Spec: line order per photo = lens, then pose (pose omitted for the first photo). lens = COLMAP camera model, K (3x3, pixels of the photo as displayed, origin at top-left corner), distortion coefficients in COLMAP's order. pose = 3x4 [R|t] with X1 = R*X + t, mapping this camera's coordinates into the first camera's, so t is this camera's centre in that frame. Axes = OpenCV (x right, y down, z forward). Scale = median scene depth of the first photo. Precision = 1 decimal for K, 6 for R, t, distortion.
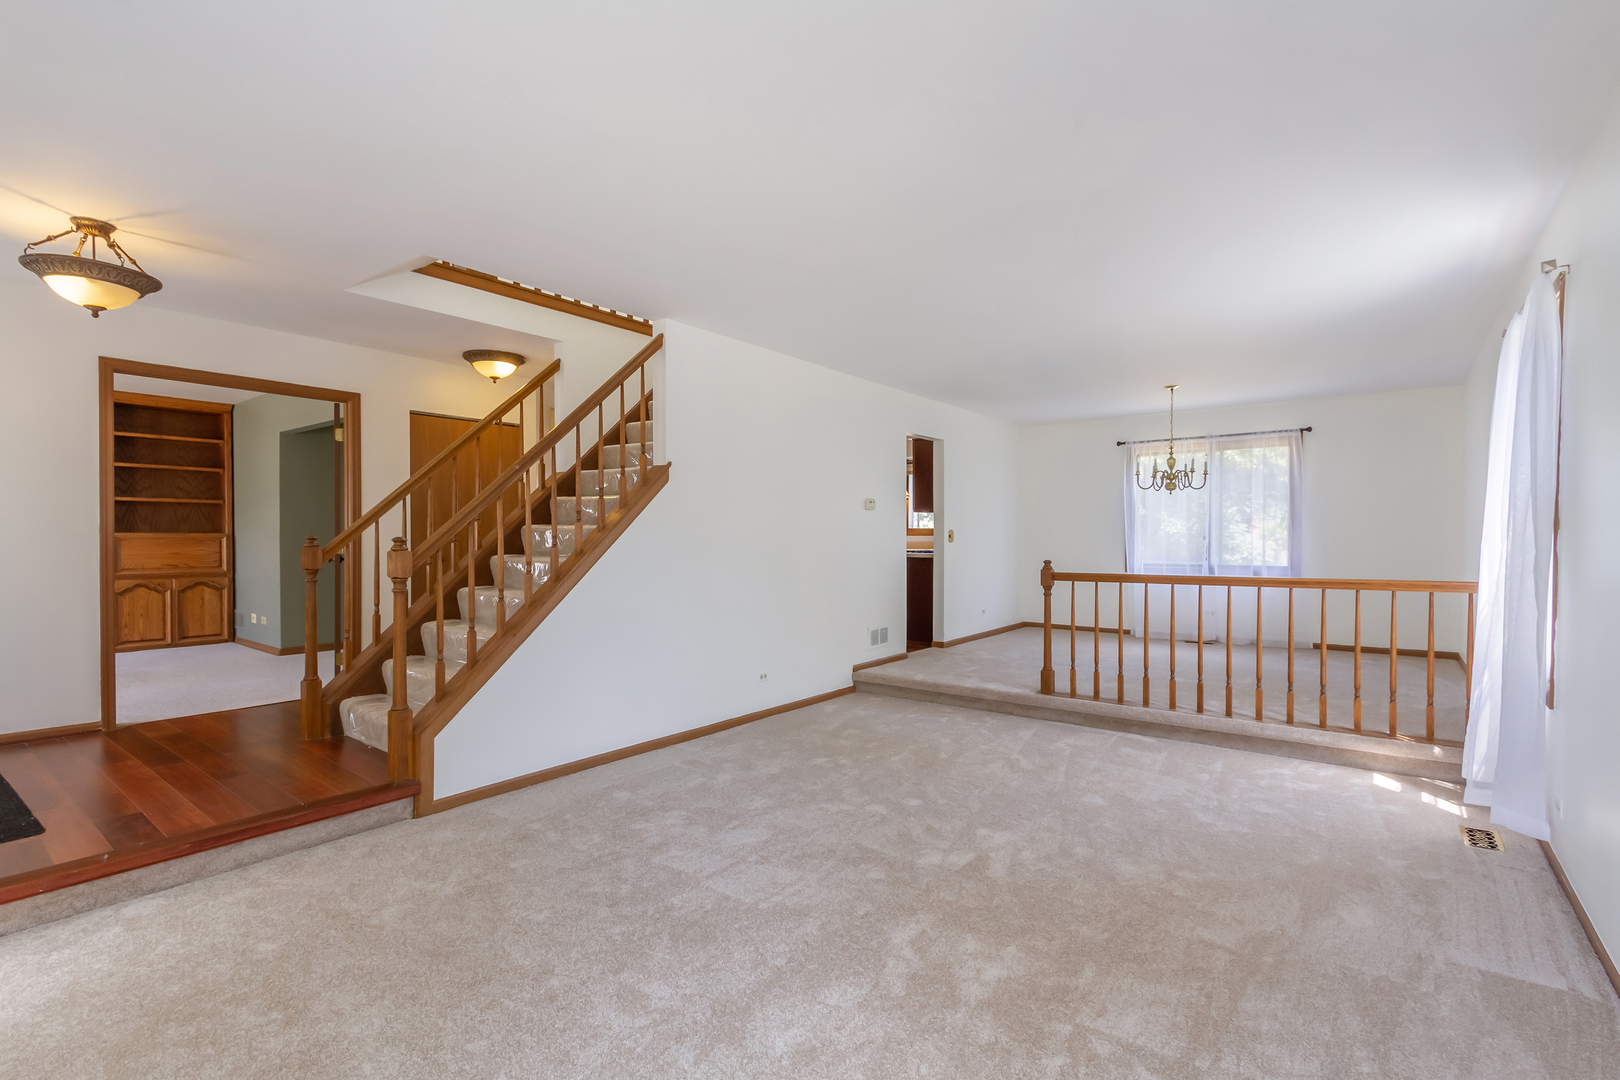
lens RADIAL K [[735.1, 0, 802.9], [0, 735.1, 542.5], [0, 0, 1]] dist [-0.009207, -0.000627]
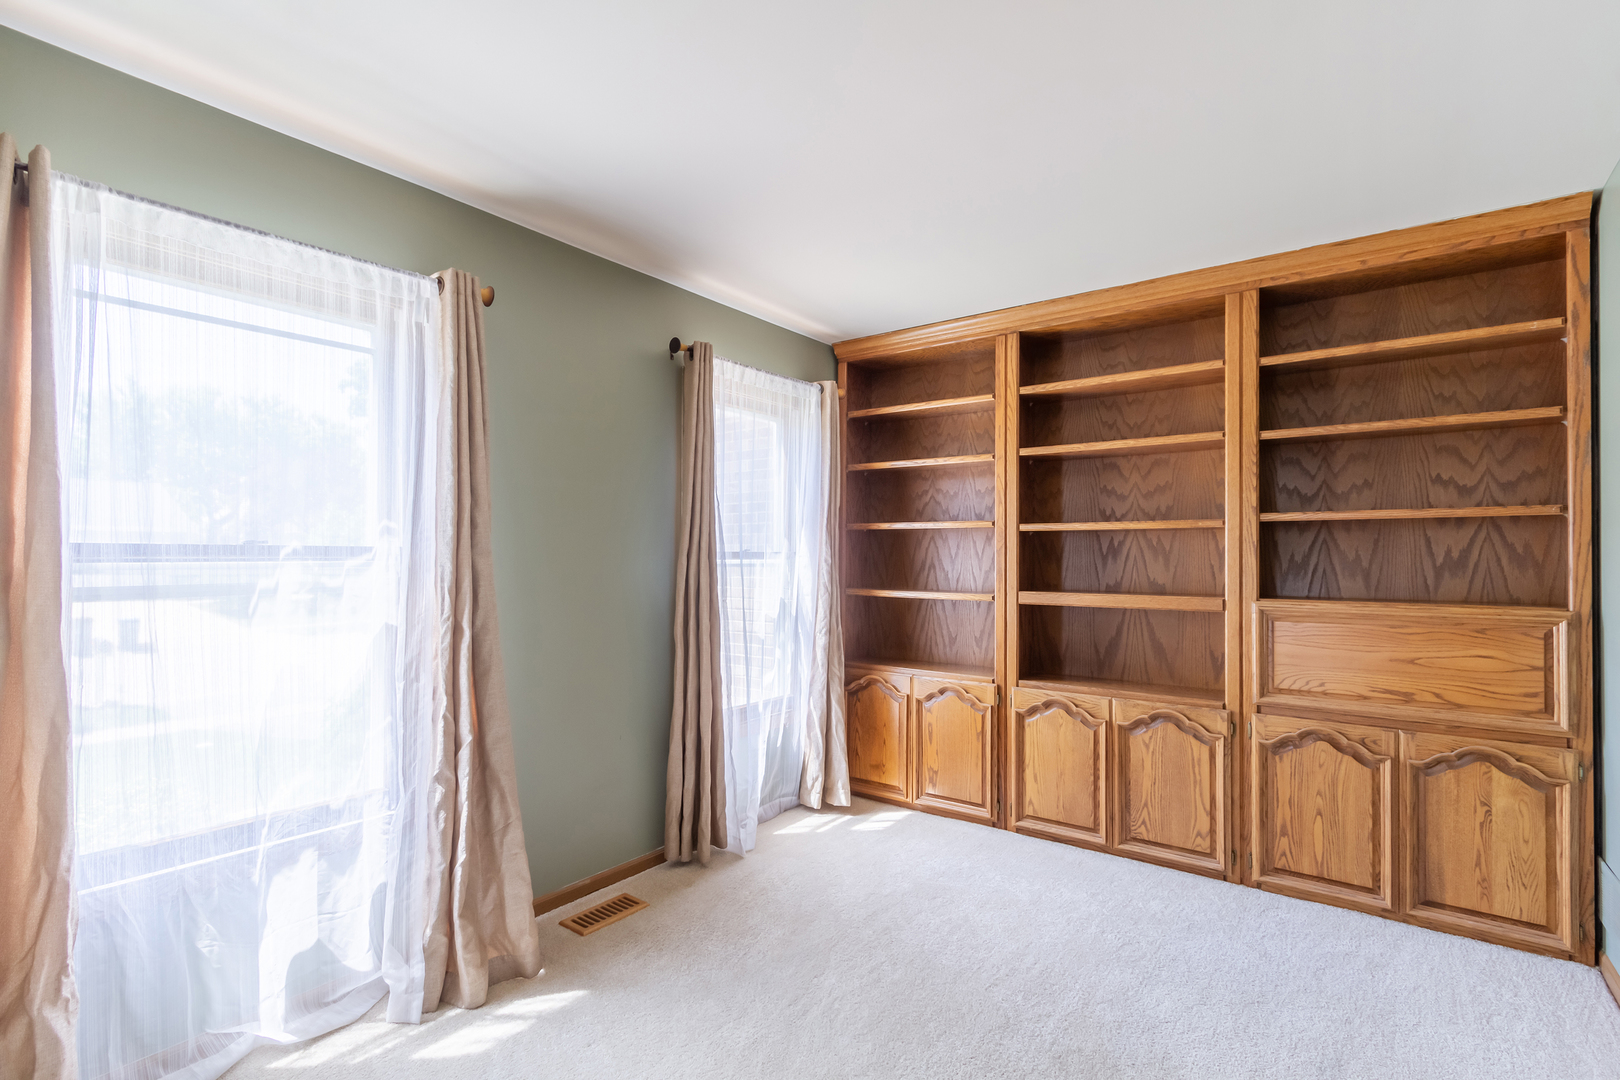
lens RADIAL K [[735.1, 0, 821.0], [0, 735.1, 554.5], [0, 0, 1]] dist [-0.009207, -0.000627]
pose [[0.023351, -0.006929, -0.999703, -0.491798], [-0.013715, 0.999880, -0.007251, -0.029324], [0.999633, 0.013880, 0.023254, 0.680067]]
